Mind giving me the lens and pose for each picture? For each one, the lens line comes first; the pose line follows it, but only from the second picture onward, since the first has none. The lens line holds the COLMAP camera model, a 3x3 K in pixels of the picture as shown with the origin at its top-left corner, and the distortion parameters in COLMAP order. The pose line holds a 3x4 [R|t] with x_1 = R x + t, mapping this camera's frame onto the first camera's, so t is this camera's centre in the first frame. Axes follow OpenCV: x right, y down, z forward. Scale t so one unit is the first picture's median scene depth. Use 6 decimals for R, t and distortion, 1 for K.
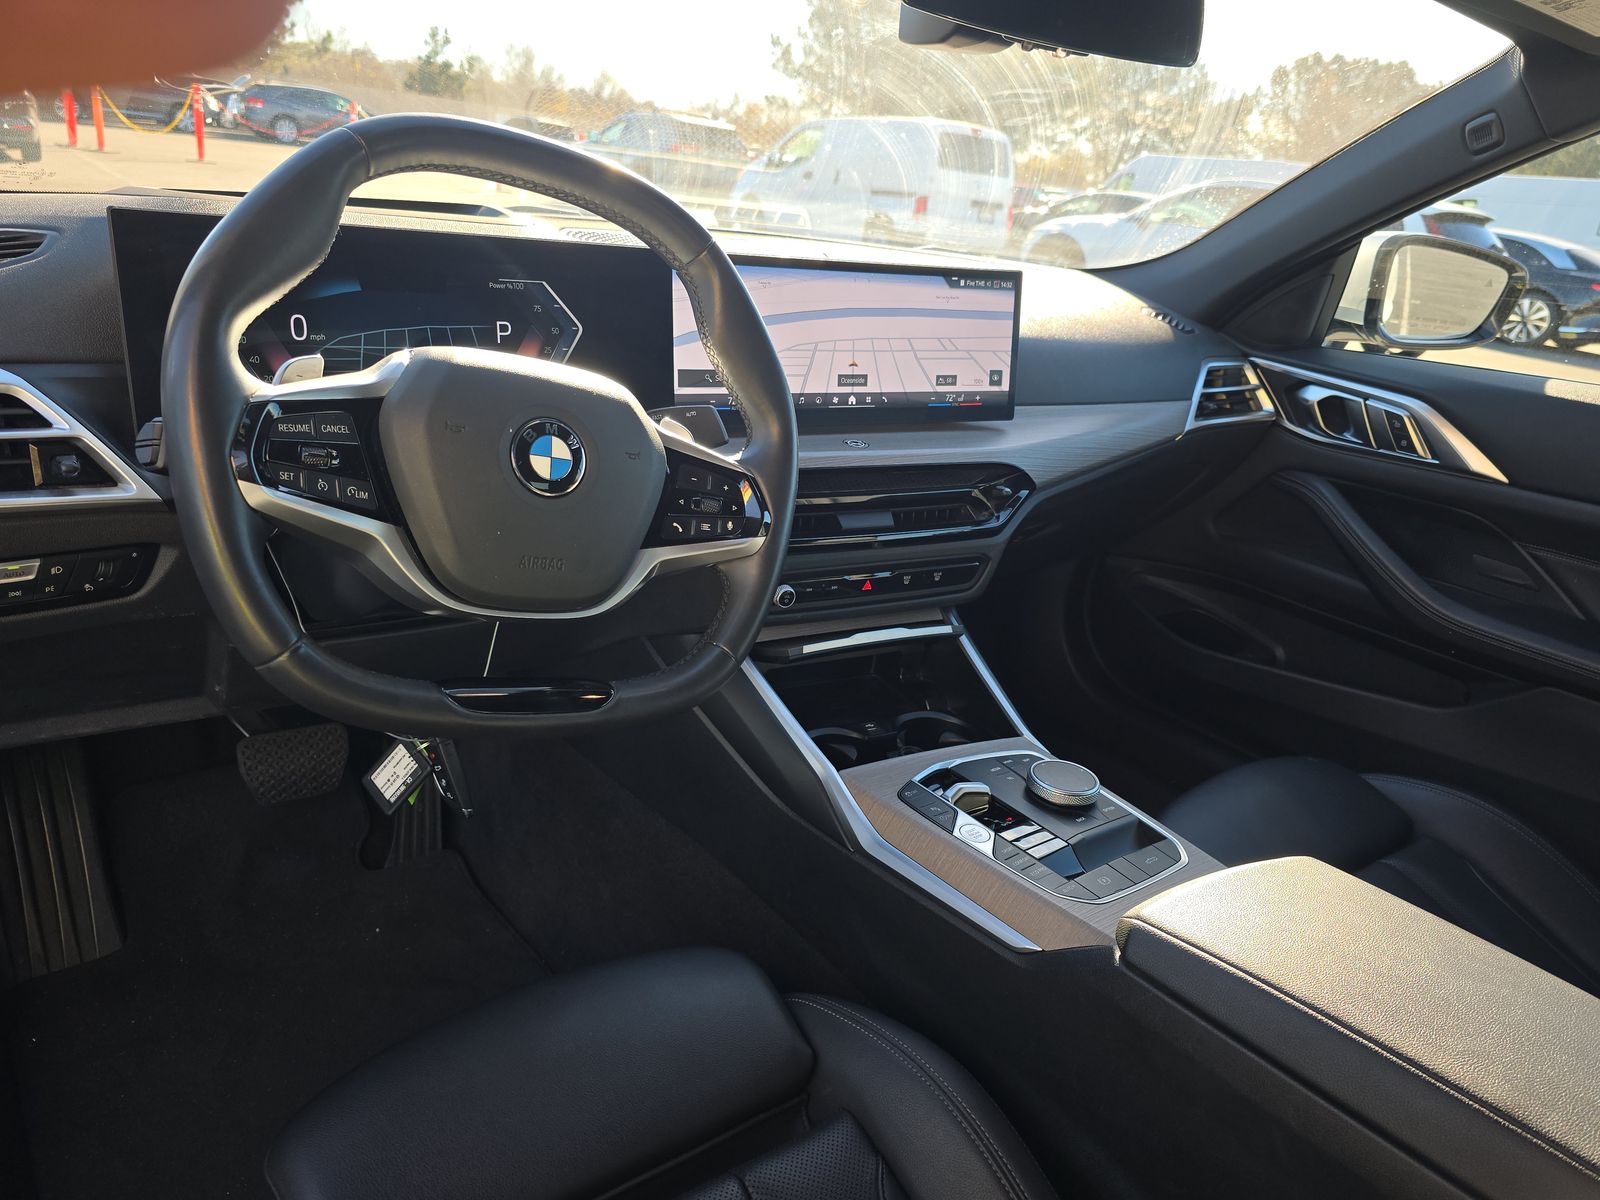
lens RADIAL K [[1091.4, 0, 798.4], [0, 1091.4, 601.2], [0, 0, 1]] dist [0.029927, -0.032180]
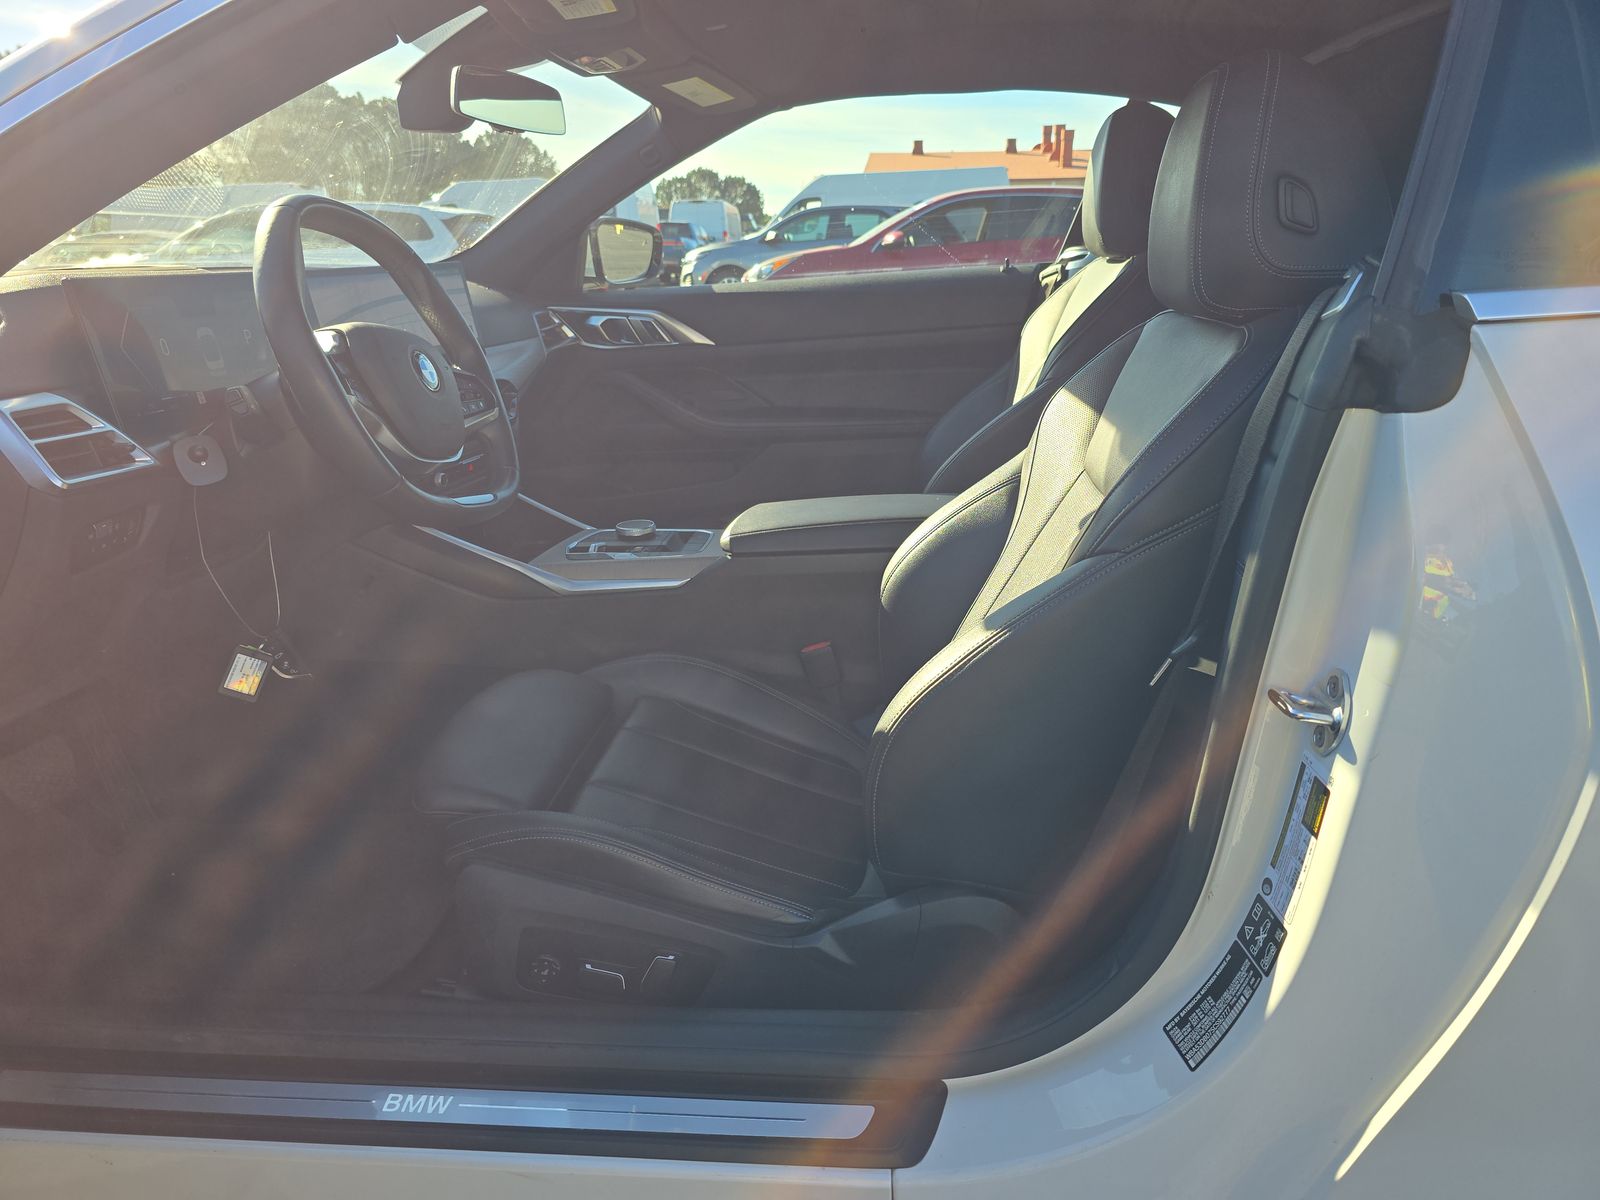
lens RADIAL K [[1091.4, 0, 808.8], [0, 1091.4, 600.4], [0, 0, 1]] dist [0.029927, -0.032180]
pose [[0.664904, -0.340710, 0.664695, -0.489865], [0.351151, 0.928015, 0.124421, 0.093540], [-0.659239, 0.150680, 0.736681, -0.299106]]
